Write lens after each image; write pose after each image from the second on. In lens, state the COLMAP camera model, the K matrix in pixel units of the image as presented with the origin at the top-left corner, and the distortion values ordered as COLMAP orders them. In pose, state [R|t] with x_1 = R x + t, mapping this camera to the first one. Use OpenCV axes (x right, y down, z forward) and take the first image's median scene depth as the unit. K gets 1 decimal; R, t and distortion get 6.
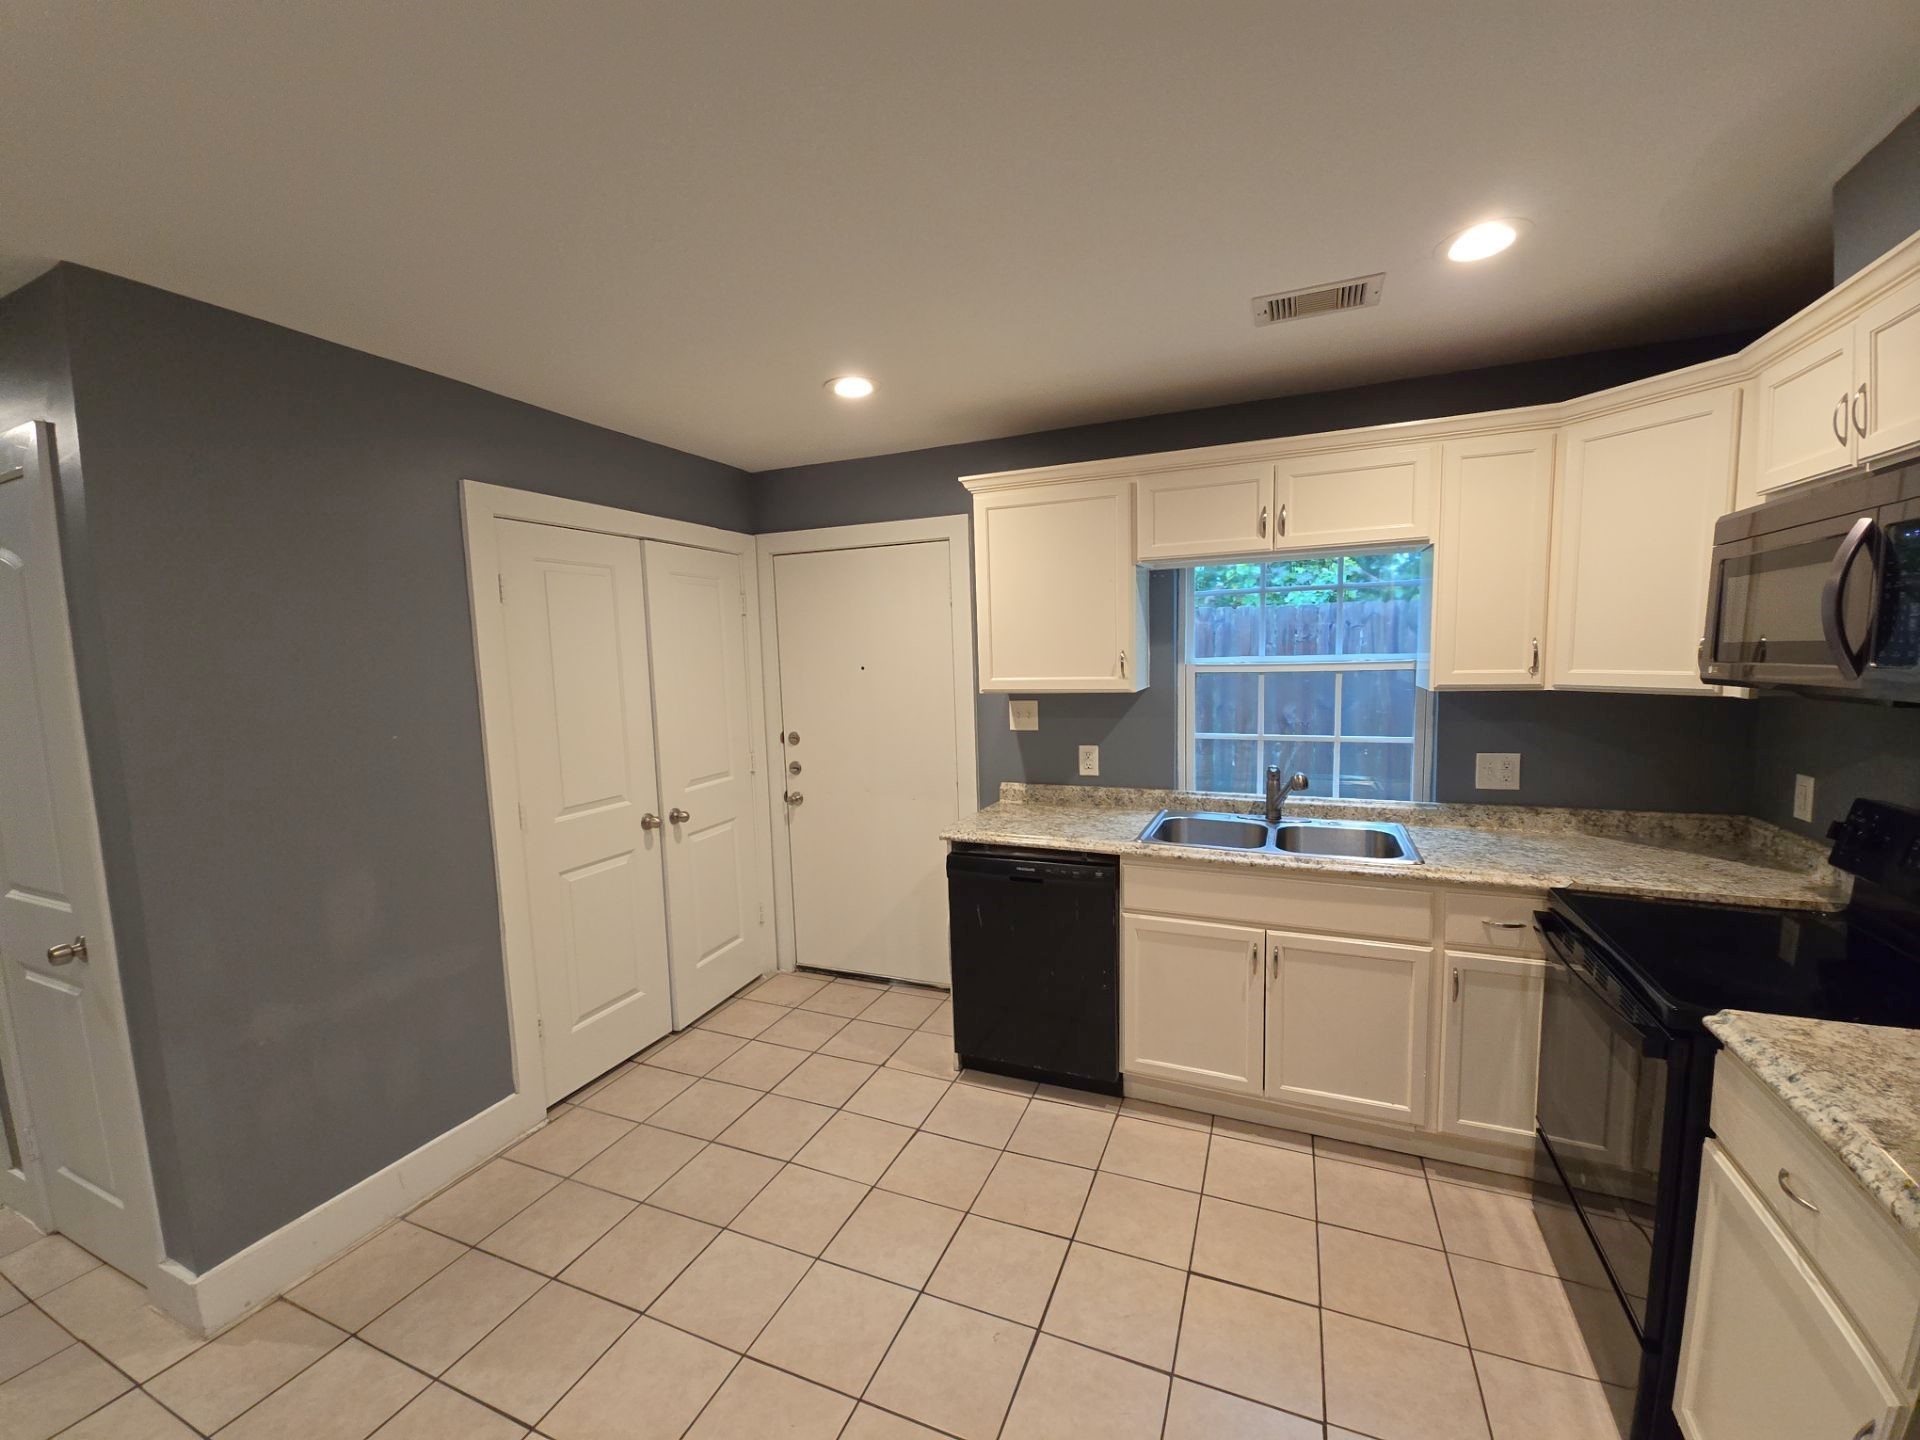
lens RADIAL K [[781.7, 0, 958.0], [0, 781.7, 728.9], [0, 0, 1]] dist [-0.002317, -0.004455]
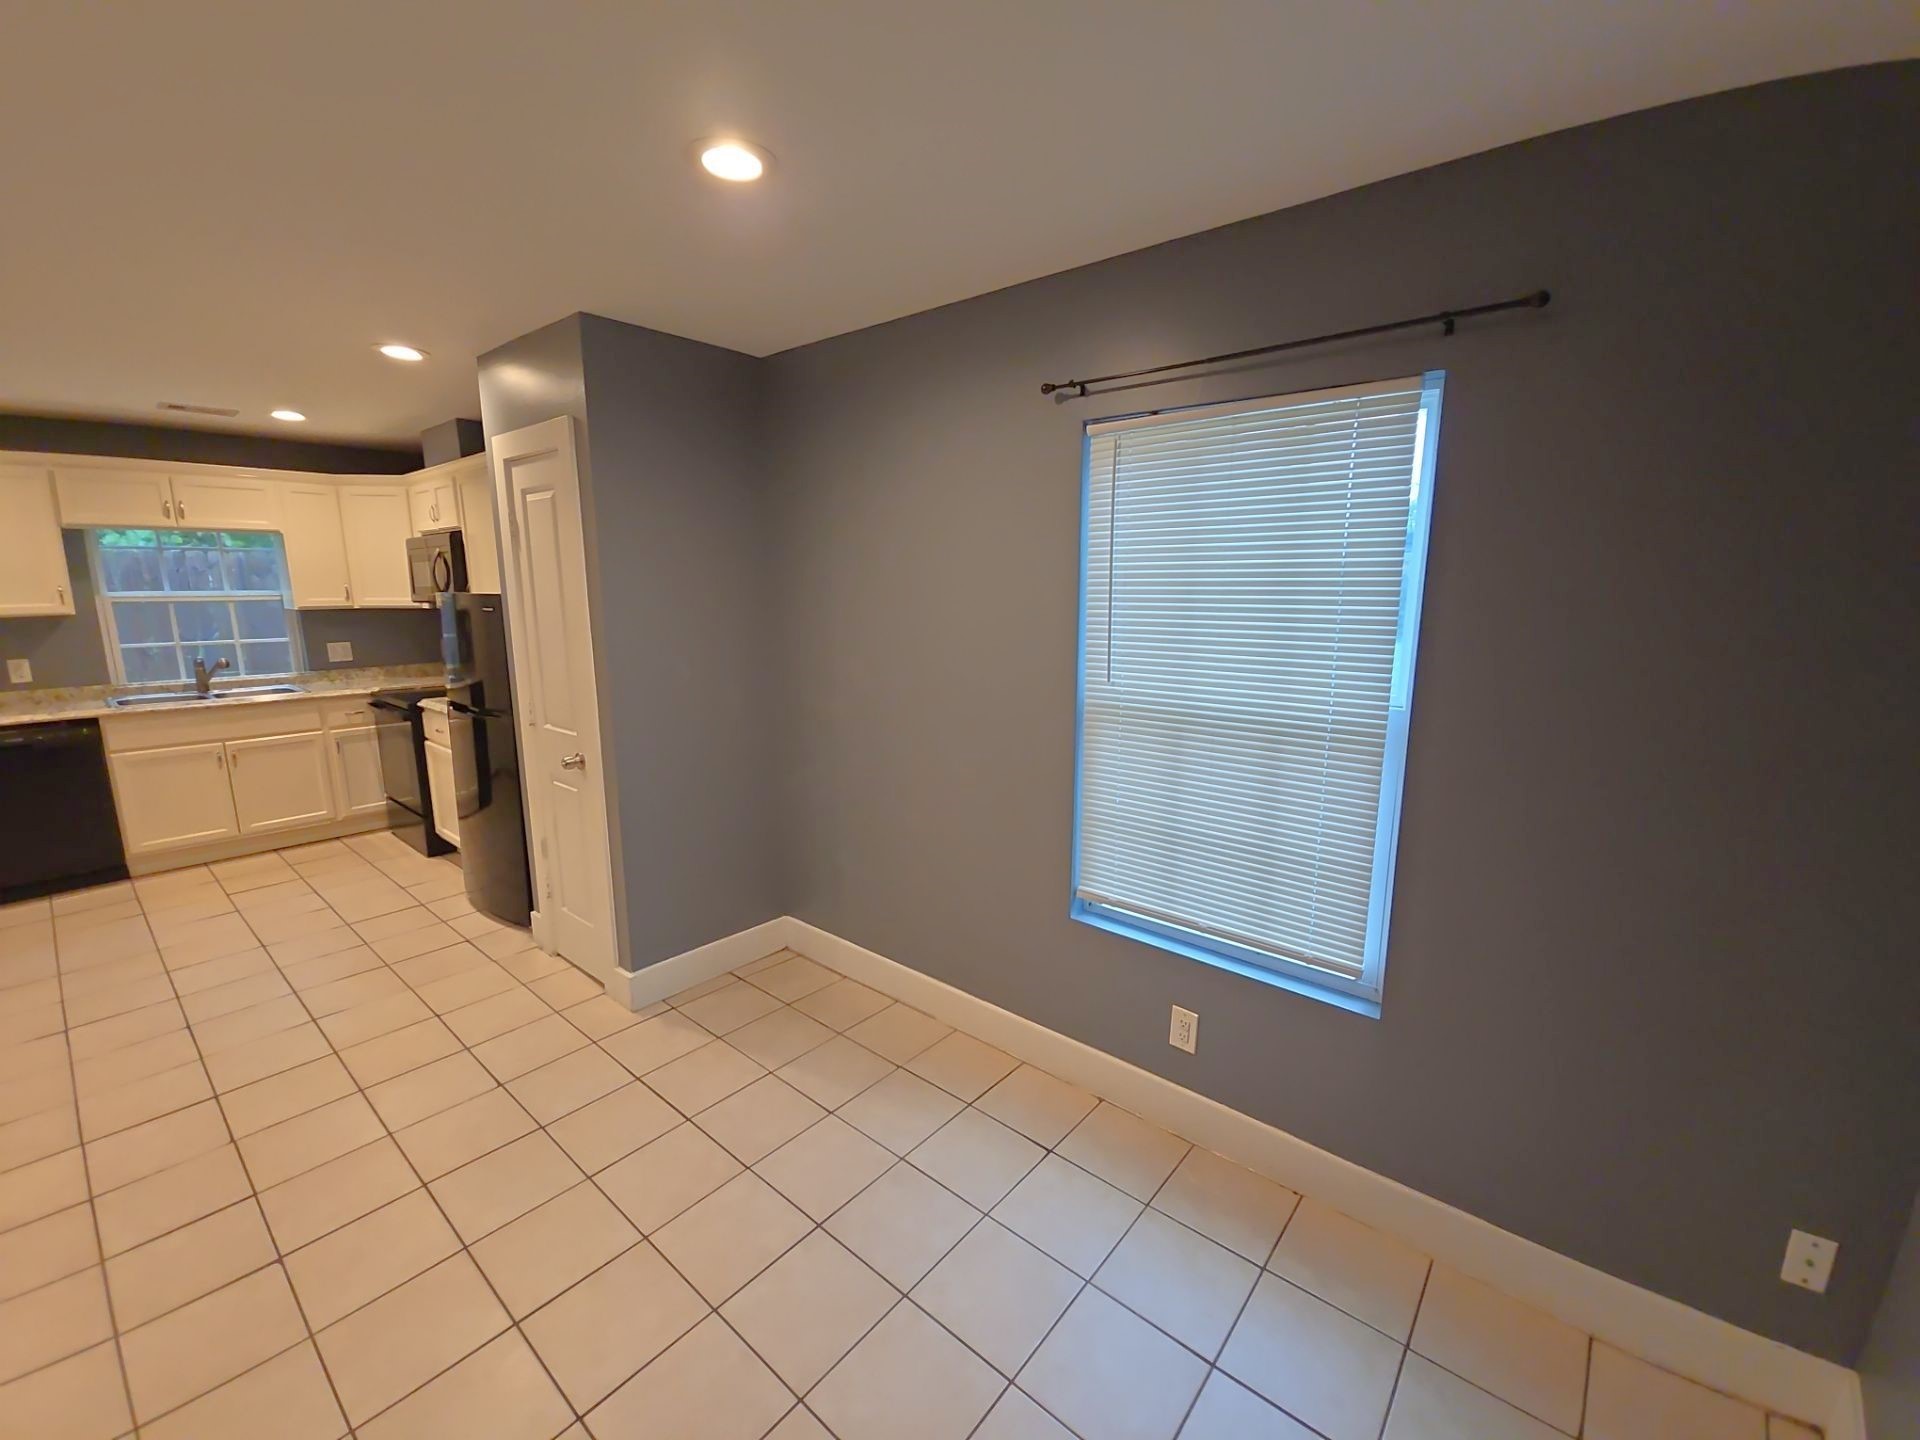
lens RADIAL K [[781.7, 0, 967.8], [0, 781.7, 737.8], [0, 0, 1]] dist [-0.002317, -0.004455]
pose [[0.283347, -0.158700, 0.945795, -0.719493], [0.083736, 0.986540, 0.140451, 0.120275], [-0.955355, 0.039401, 0.292822, -1.033301]]
